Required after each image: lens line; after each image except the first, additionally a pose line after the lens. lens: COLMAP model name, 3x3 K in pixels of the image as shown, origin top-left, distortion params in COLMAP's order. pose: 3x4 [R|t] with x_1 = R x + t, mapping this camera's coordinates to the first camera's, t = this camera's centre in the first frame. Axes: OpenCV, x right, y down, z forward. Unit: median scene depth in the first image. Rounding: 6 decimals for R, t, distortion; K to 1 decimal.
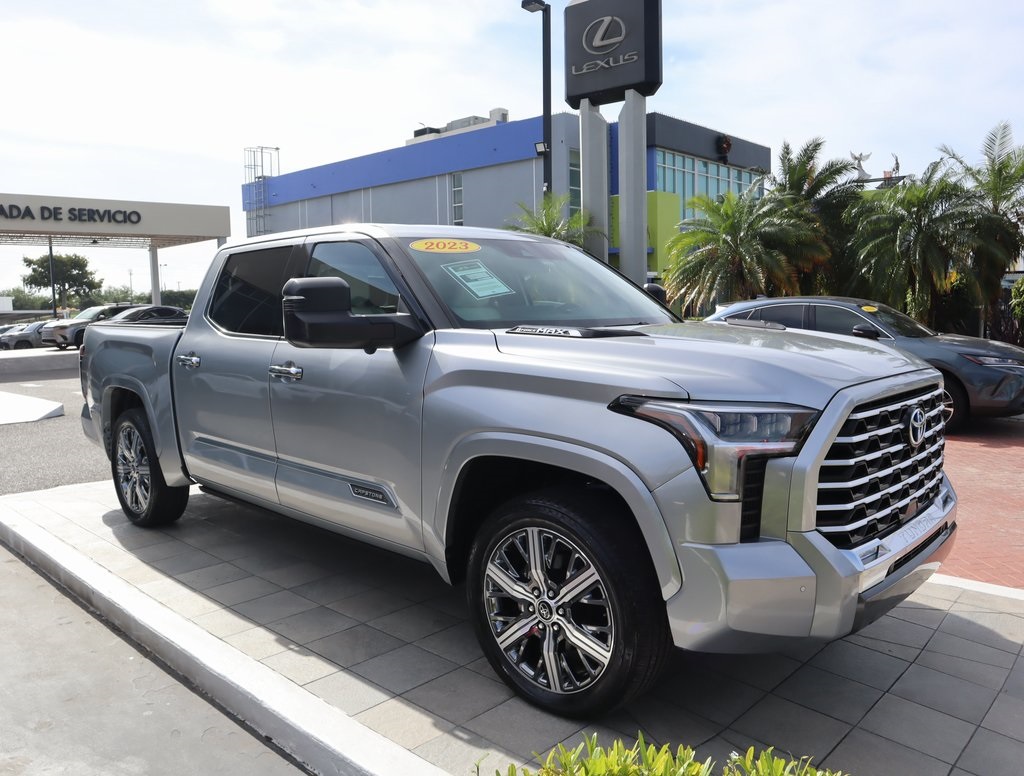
lens RADIAL K [[805.8, 0, 512.0], [0, 805.8, 388.0], [0, 0, 1]] dist [-0.129355, 0.085183]
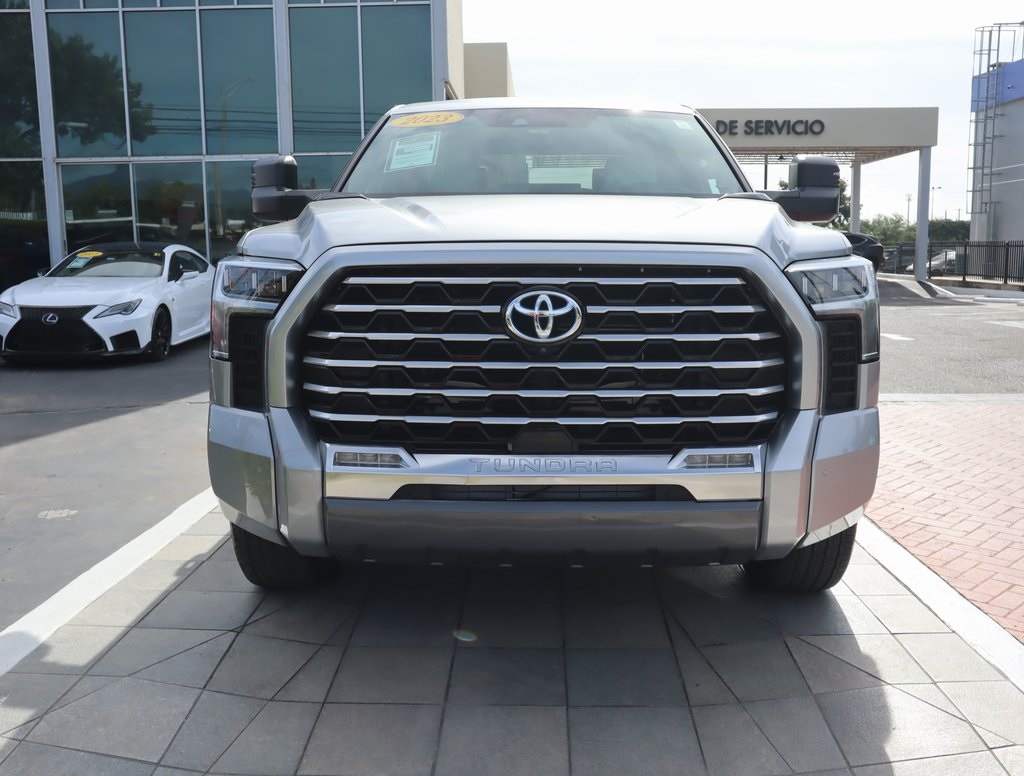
lens RADIAL K [[983.2, 0, 512.0], [0, 983.2, 388.0], [0, 0, 1]] dist [-0.120366, 0.157930]
pose [[0.664453, 0.119568, -0.737703, 0.114357], [-0.084137, 0.992811, 0.085134, 0.004020], [0.742578, 0.005500, 0.669737, 0.040379]]
